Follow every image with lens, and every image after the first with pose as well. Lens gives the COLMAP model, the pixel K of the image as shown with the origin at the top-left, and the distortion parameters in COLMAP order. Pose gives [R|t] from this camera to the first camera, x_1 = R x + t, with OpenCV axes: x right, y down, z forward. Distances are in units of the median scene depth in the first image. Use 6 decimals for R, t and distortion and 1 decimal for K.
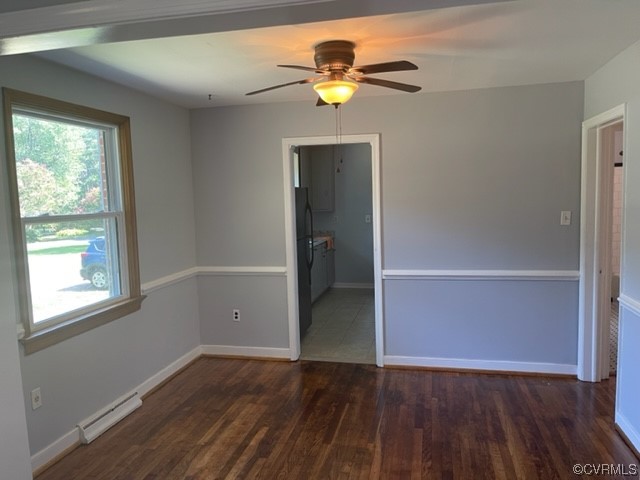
lens RADIAL K [[485.8, 0, 320.0], [0, 485.8, 240.0], [0, 0, 1]] dist [0.003448, -0.000221]
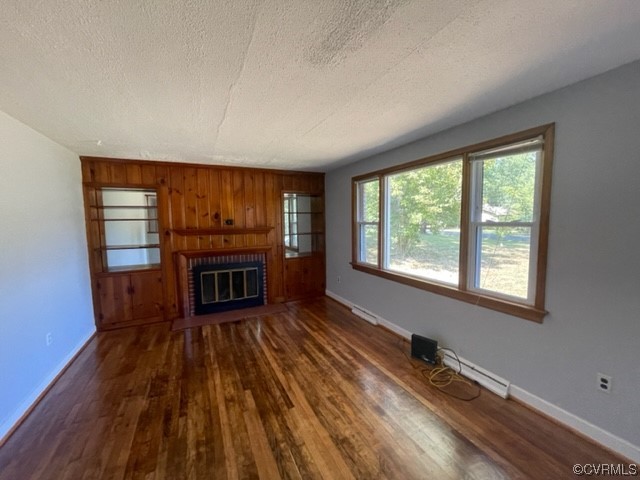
lens RADIAL K [[257.9, 0, 320.0], [0, 257.9, 241.6], [0, 0, 1]] dist [-0.010306, 0.000273]
pose [[-0.772736, 0.089767, -0.628348, 0.294119], [-0.025592, 0.984738, 0.172153, -0.100442], [0.634212, 0.149110, -0.758645, 1.142149]]
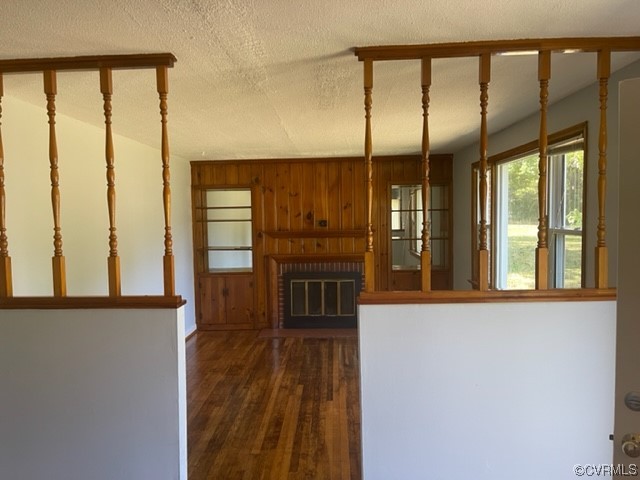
lens RADIAL K [[485.8, 0, 320.0], [0, 485.8, 240.0], [0, 0, 1]] dist [0.003448, -0.000221]
pose [[-0.980213, 0.054611, -0.190264, 0.240770], [0.025980, 0.988368, 0.149843, -0.190485], [0.196234, 0.141935, -0.970230, 1.791606]]
